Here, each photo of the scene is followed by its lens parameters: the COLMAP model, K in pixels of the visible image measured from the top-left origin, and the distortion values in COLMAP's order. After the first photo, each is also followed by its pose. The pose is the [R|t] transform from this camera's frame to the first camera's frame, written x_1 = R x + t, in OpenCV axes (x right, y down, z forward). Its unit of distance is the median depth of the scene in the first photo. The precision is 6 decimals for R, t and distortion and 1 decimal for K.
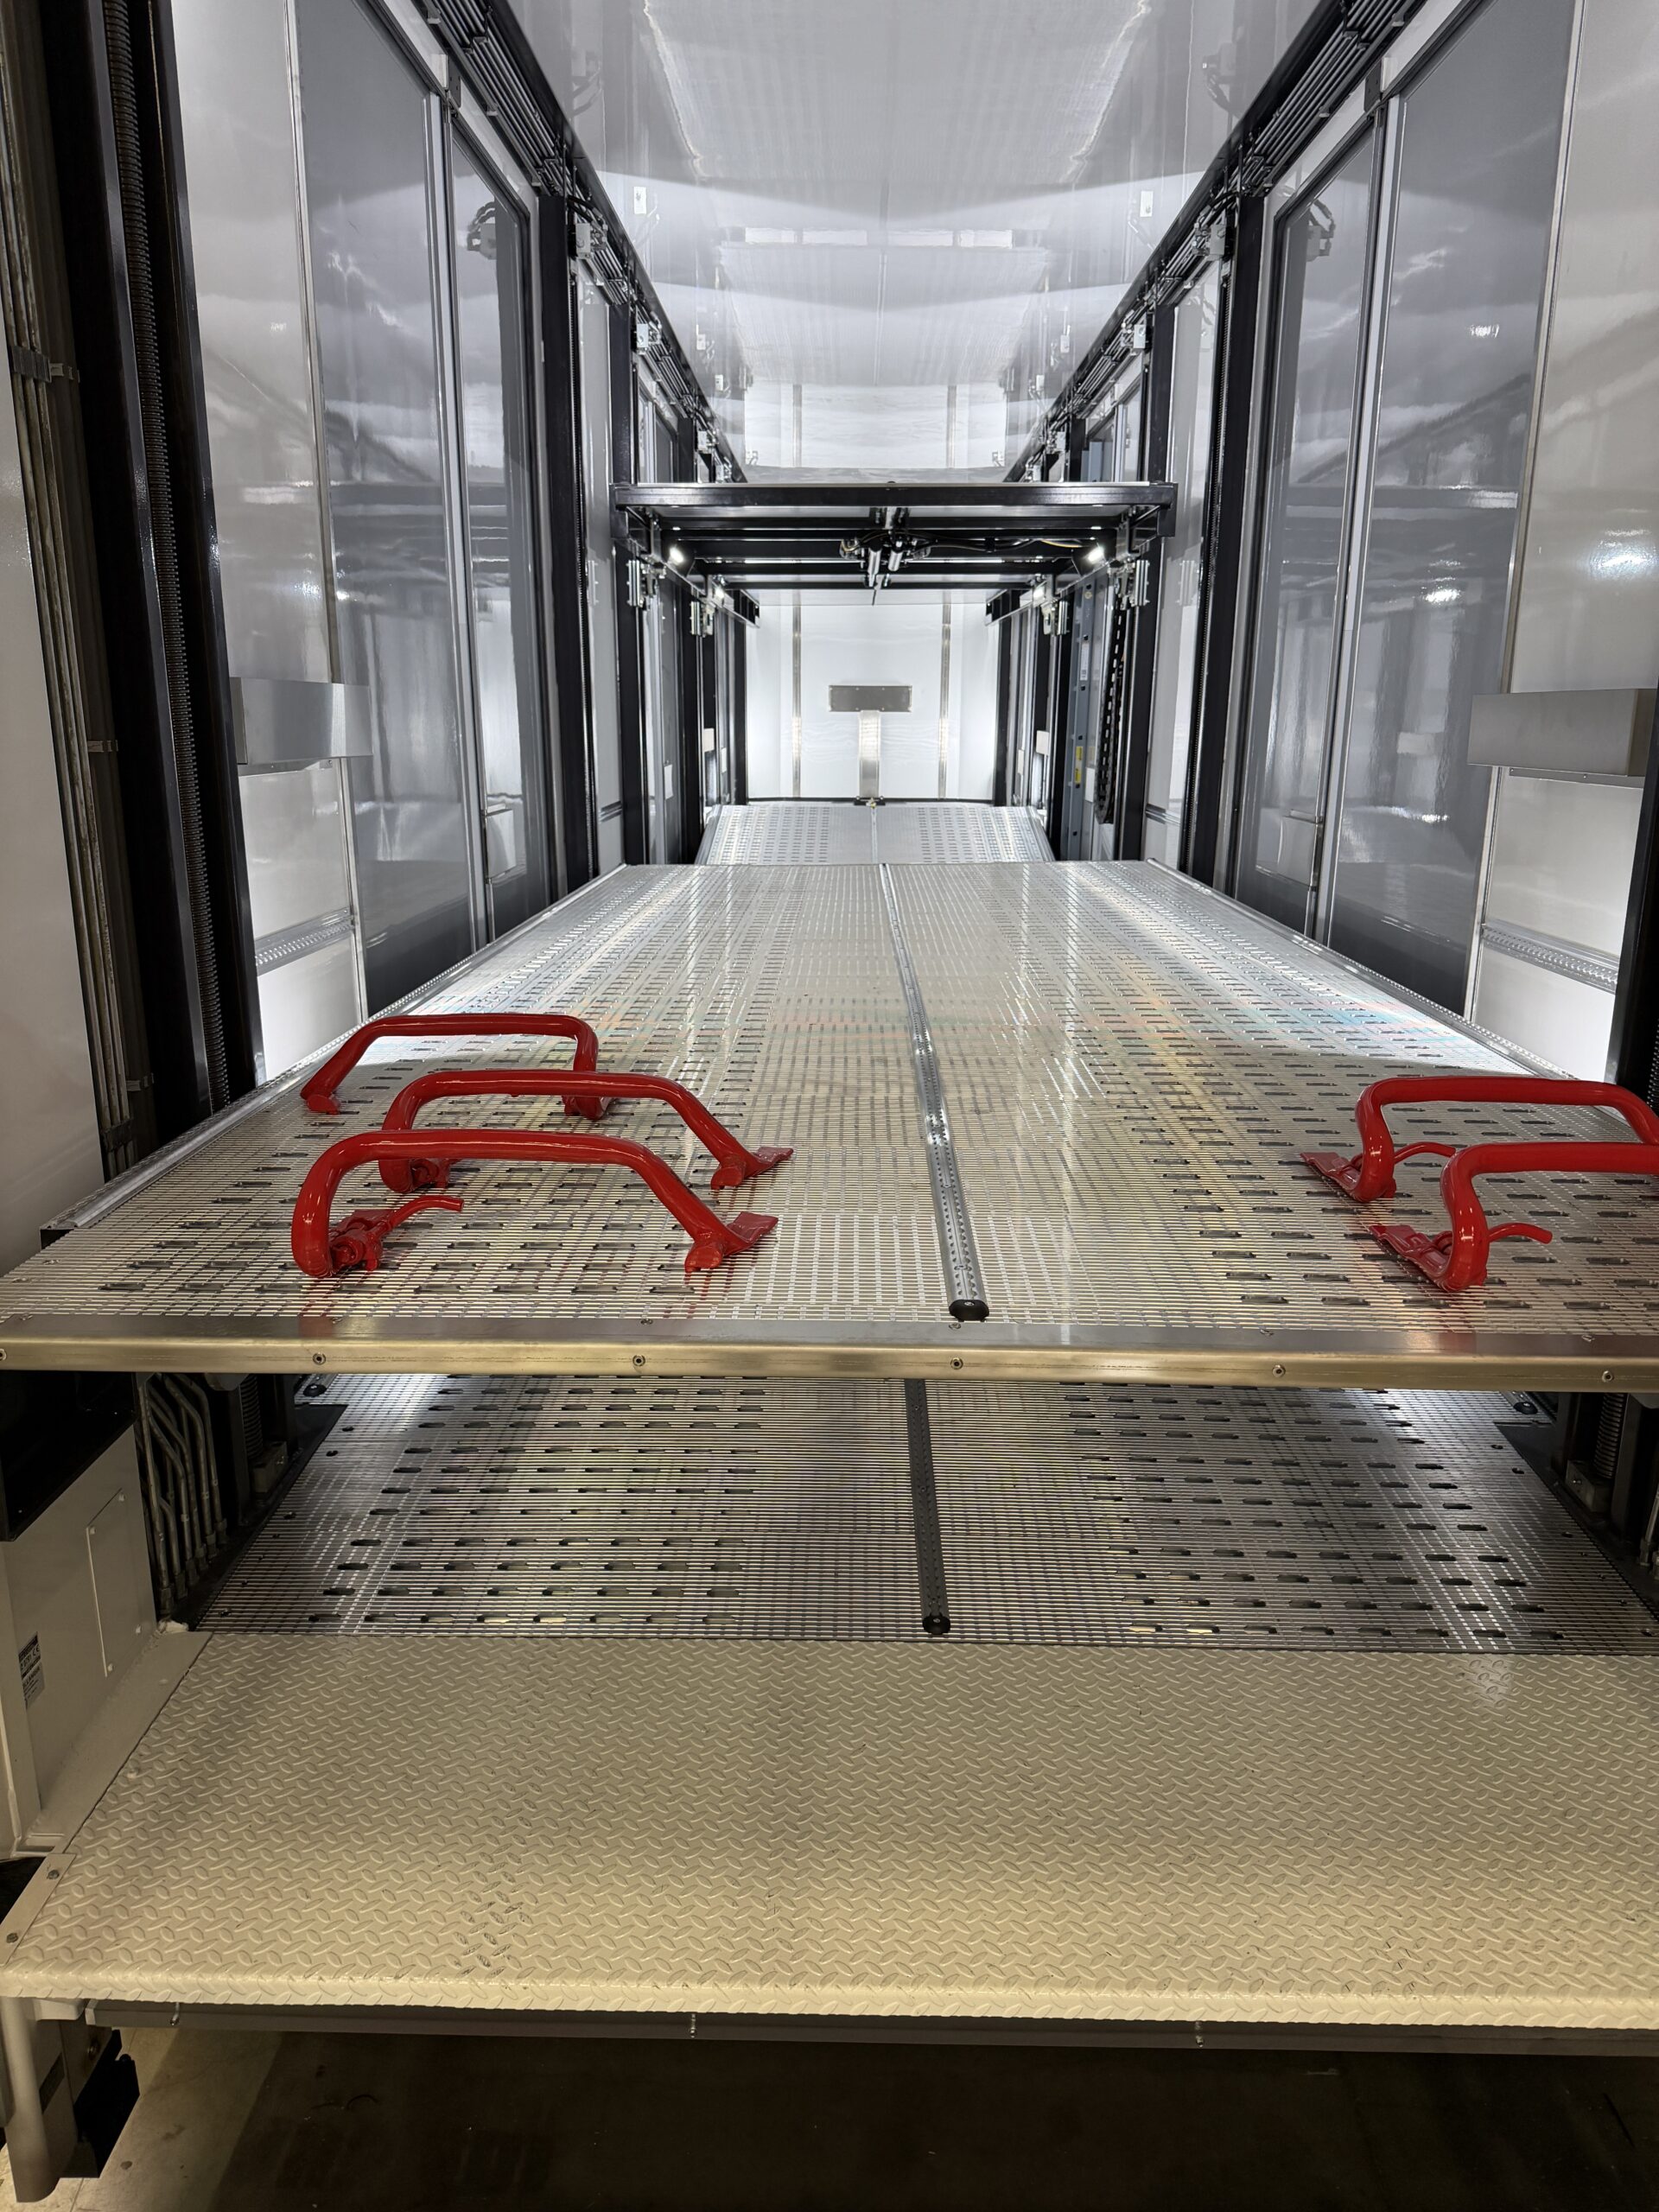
lens RADIAL K [[1563.0, 0, 819.3], [0, 1563.0, 1107.5], [0, 0, 1]] dist [0.040865, -0.042805]
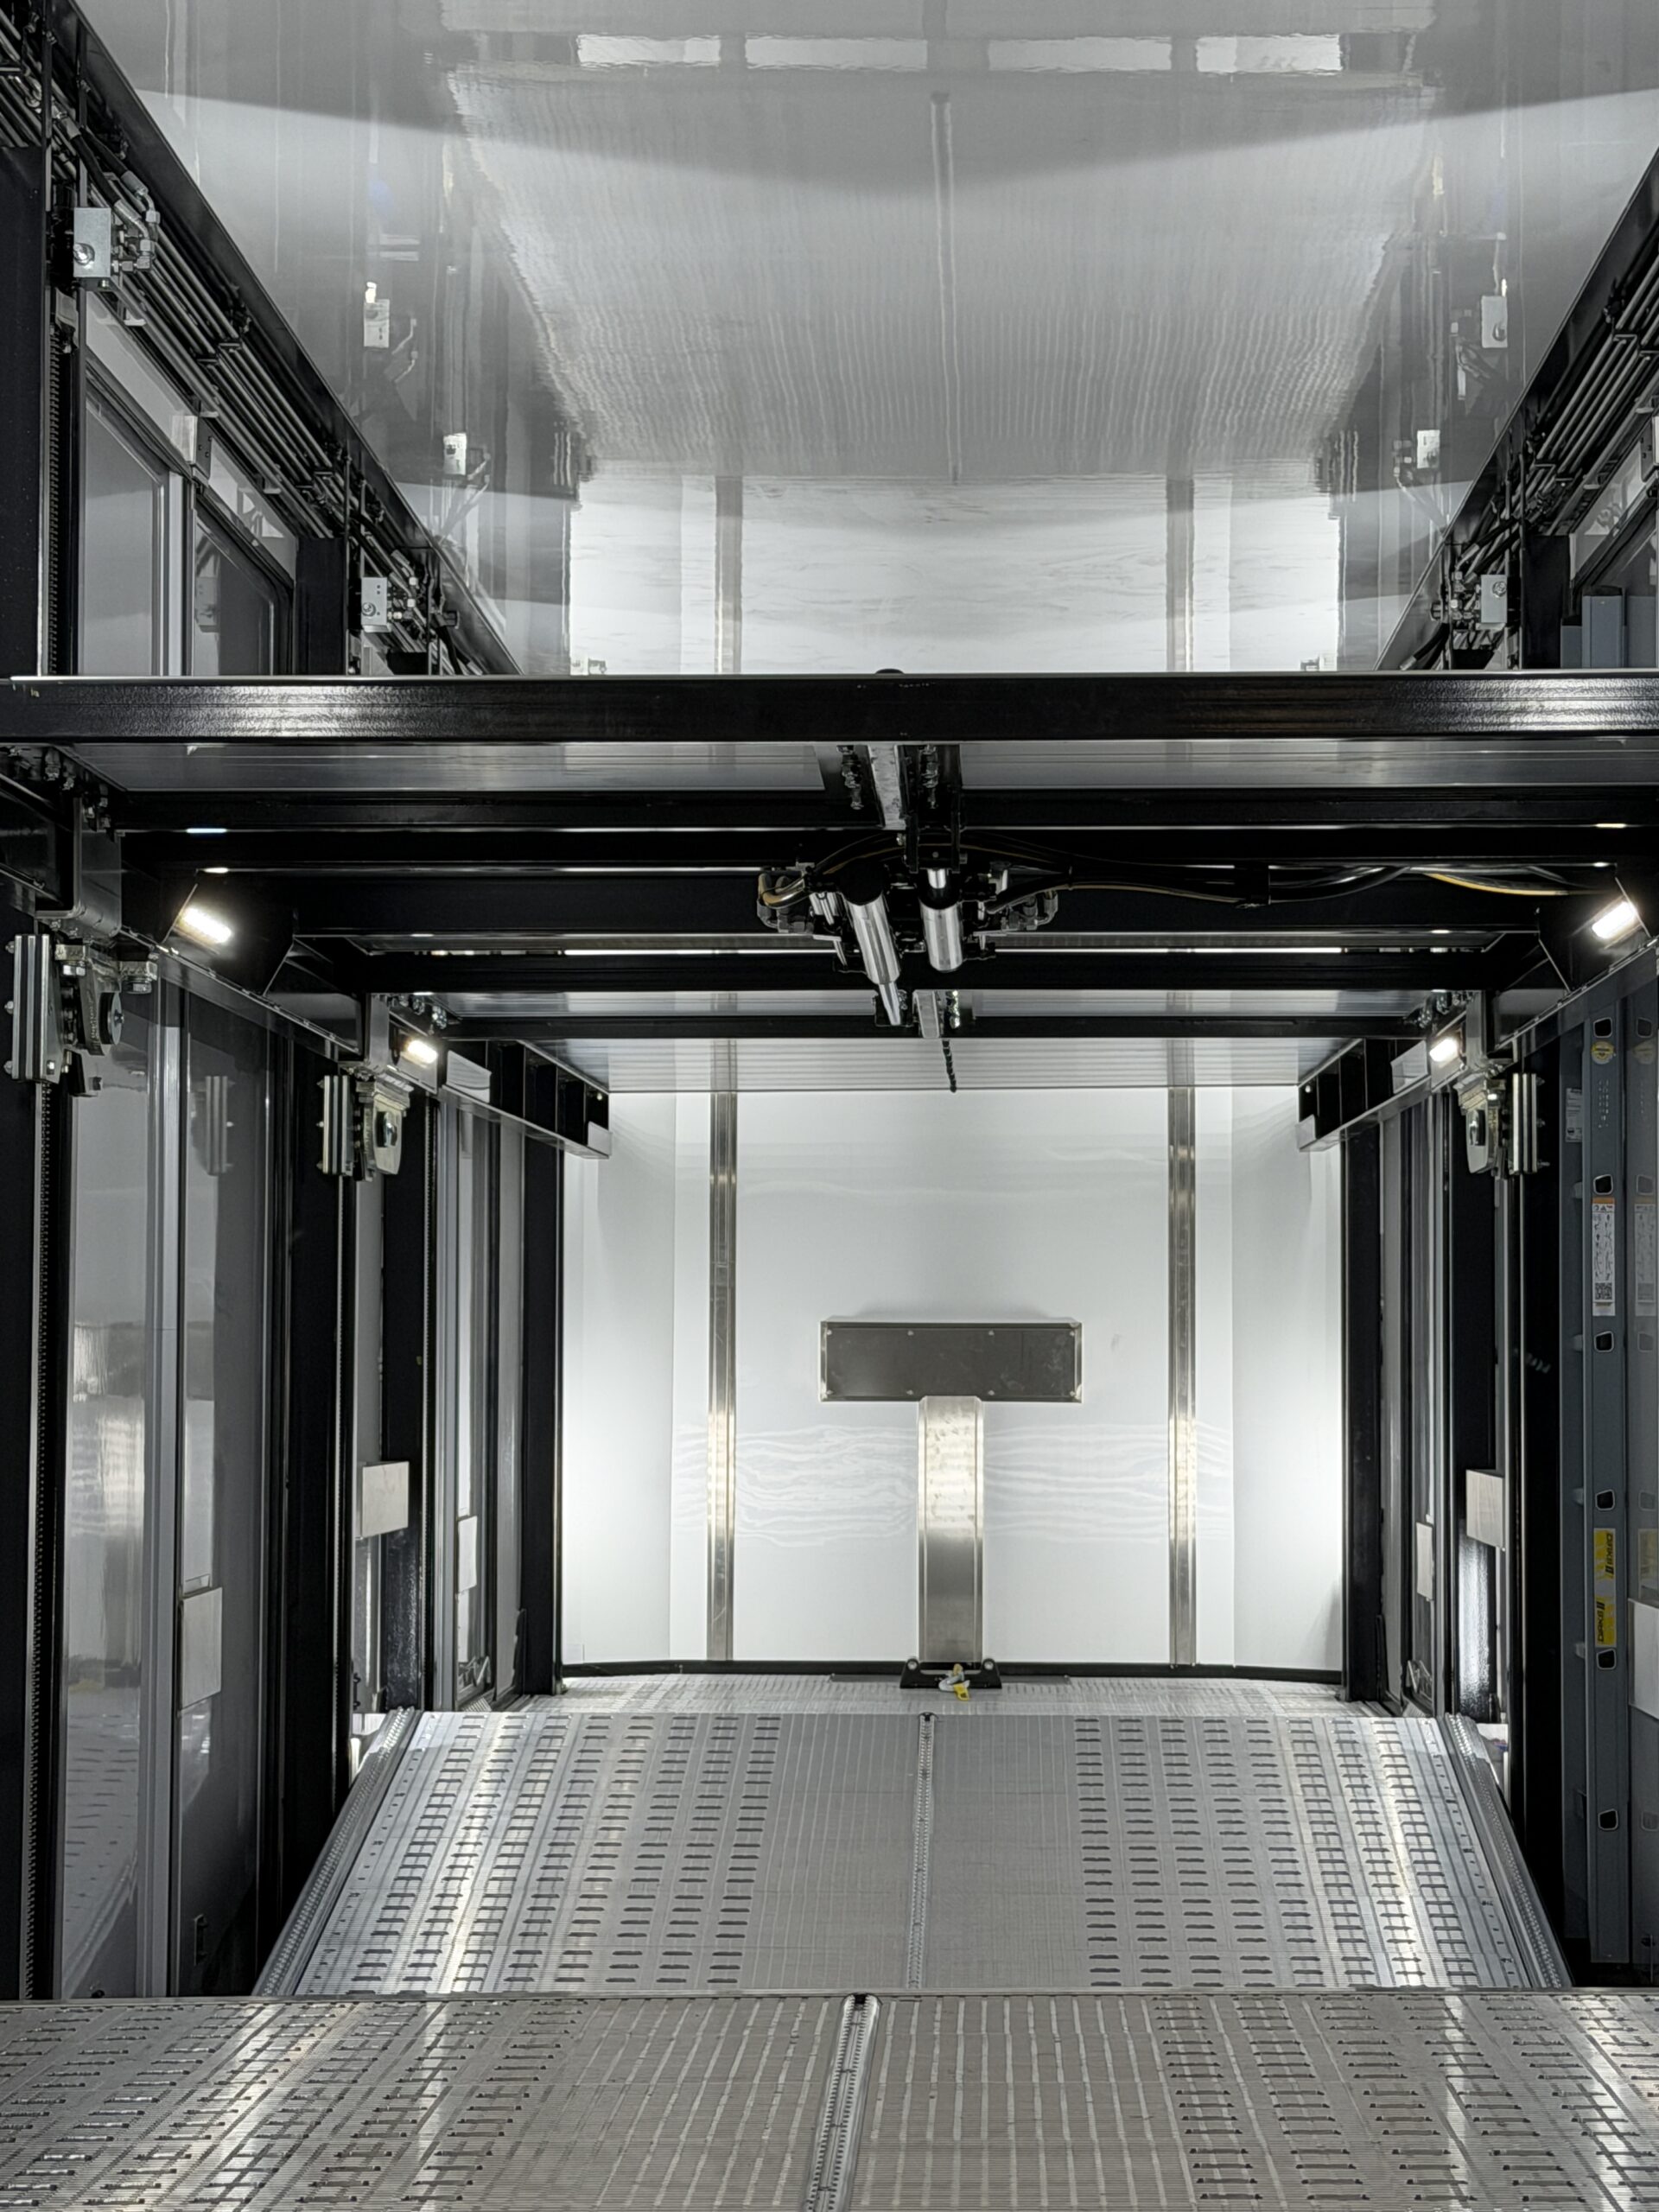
lens RADIAL K [[4410.2, 0, 816.5], [0, 4410.2, 1111.5], [0, 0, 1]] dist [0.190648, 0.000000]
pose [[0.999867, -0.002672, -0.016073, 0.027762], [-0.002318, 0.953104, -0.302635, -0.046092], [0.016128, 0.302632, 0.952971, 0.154298]]
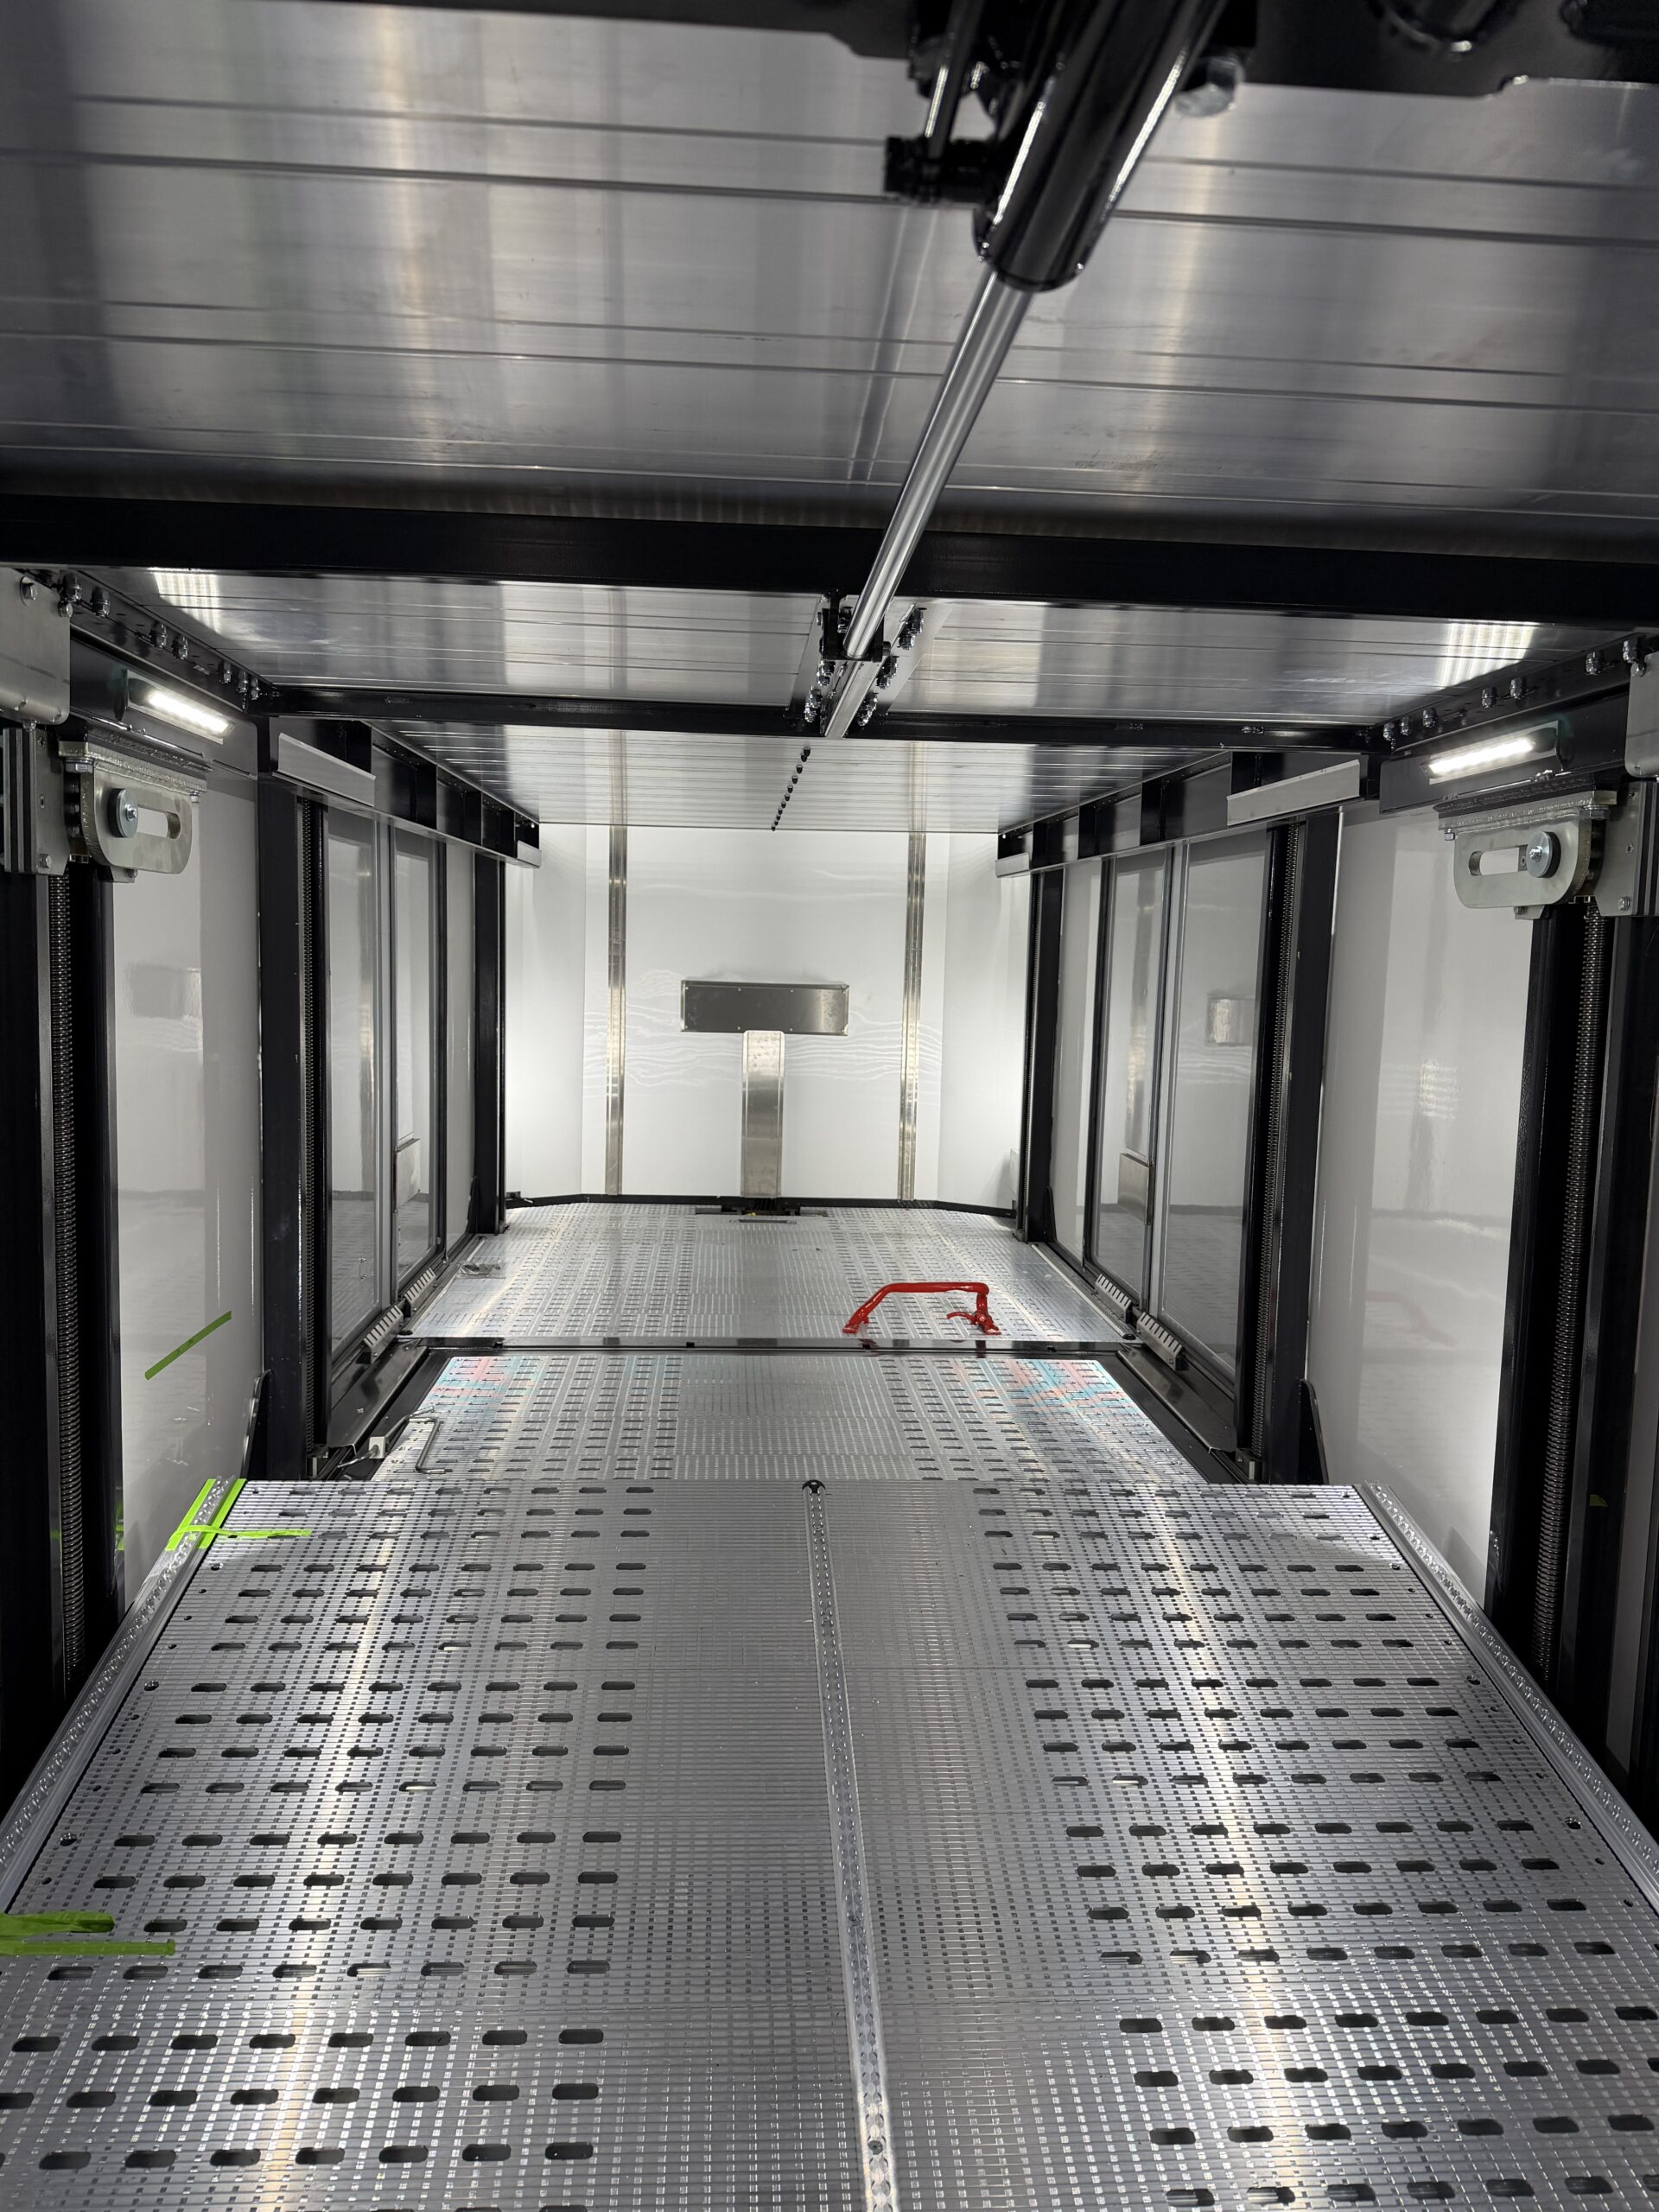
lens RADIAL K [[1563.0, 0, 842.6], [0, 1563.0, 1094.4], [0, 0, 1]] dist [0.040865, -0.042805]
pose [[0.995191, 0.013856, 0.096970, 0.012963], [0.001708, 0.987340, -0.158607, -0.213829], [-0.097940, 0.158010, 0.982568, 0.705745]]
